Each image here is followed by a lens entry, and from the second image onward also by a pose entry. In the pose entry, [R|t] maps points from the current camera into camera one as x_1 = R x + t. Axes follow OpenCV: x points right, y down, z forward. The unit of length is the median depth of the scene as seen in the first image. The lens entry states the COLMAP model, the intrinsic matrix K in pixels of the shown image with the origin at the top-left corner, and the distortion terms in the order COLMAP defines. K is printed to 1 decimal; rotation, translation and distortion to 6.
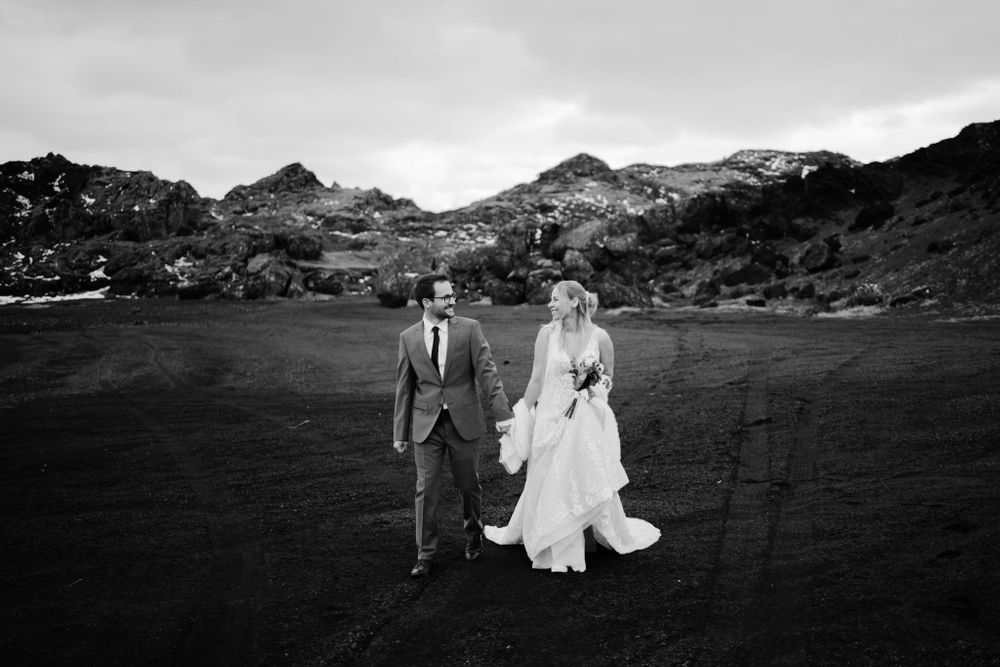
lens RADIAL K [[1110.6, 0, 500.0], [0, 1110.6, 333.5], [0, 0, 1]] dist [-0.100125, 0.023503]
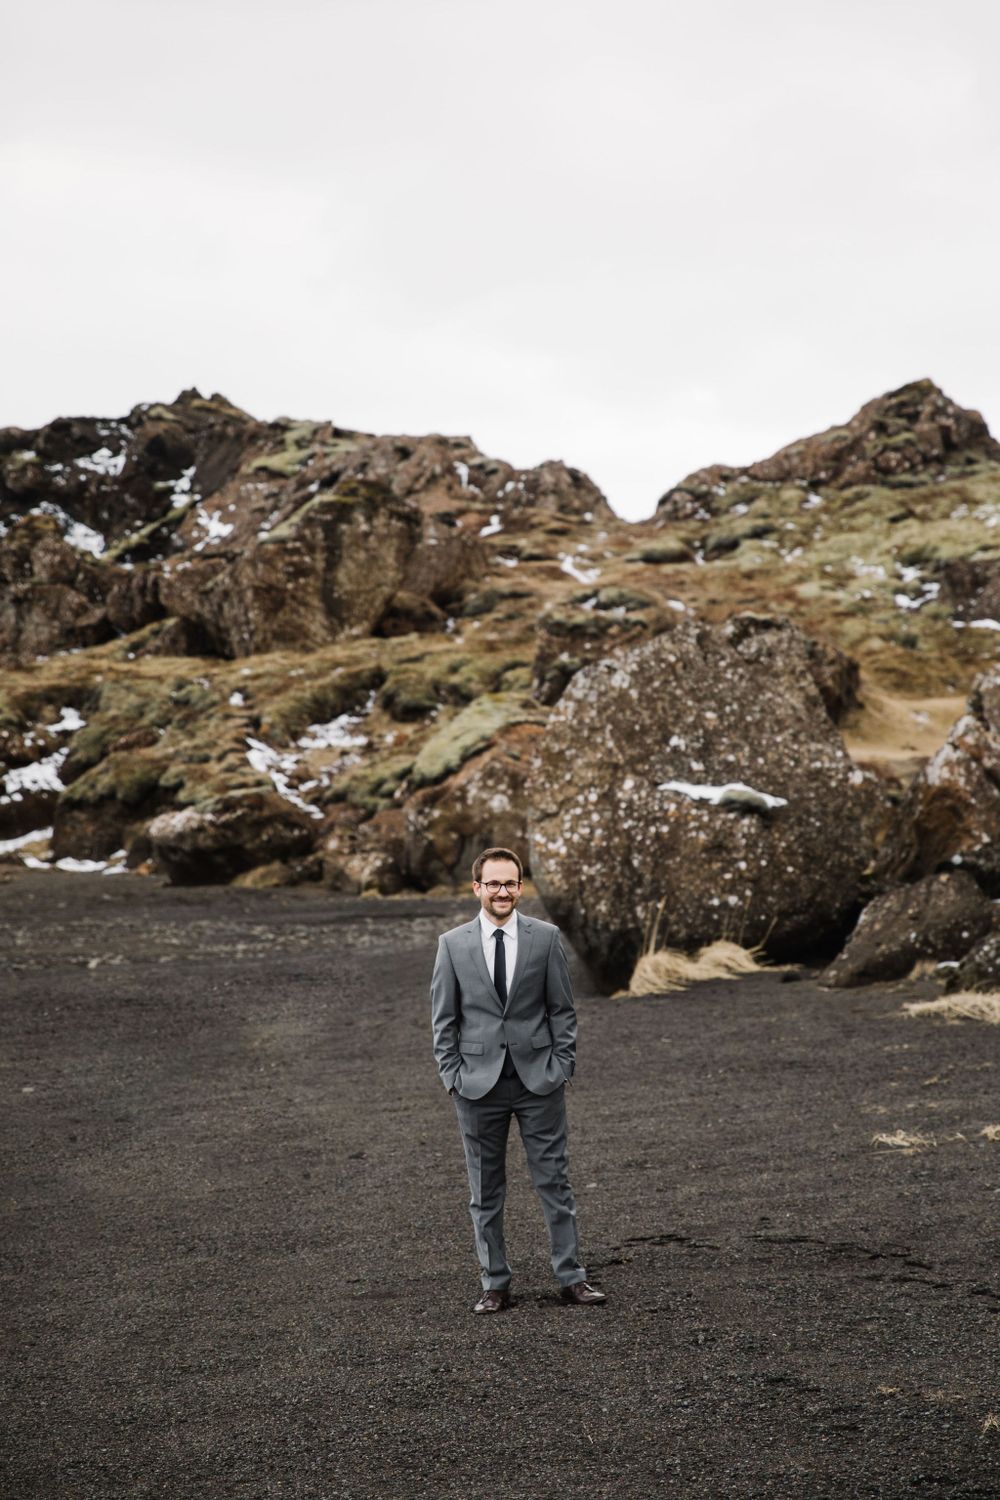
lens RADIAL K [[3202.0, 0, 500.0], [0, 3202.0, 750.0], [0, 0, 1]] dist [0.026610, 0.059619]
pose [[0.922641, 0.002010, -0.385654, 0.035731], [-0.026956, 0.997877, -0.059289, -0.015347], [0.384716, 0.065098, 0.920737, 0.282720]]
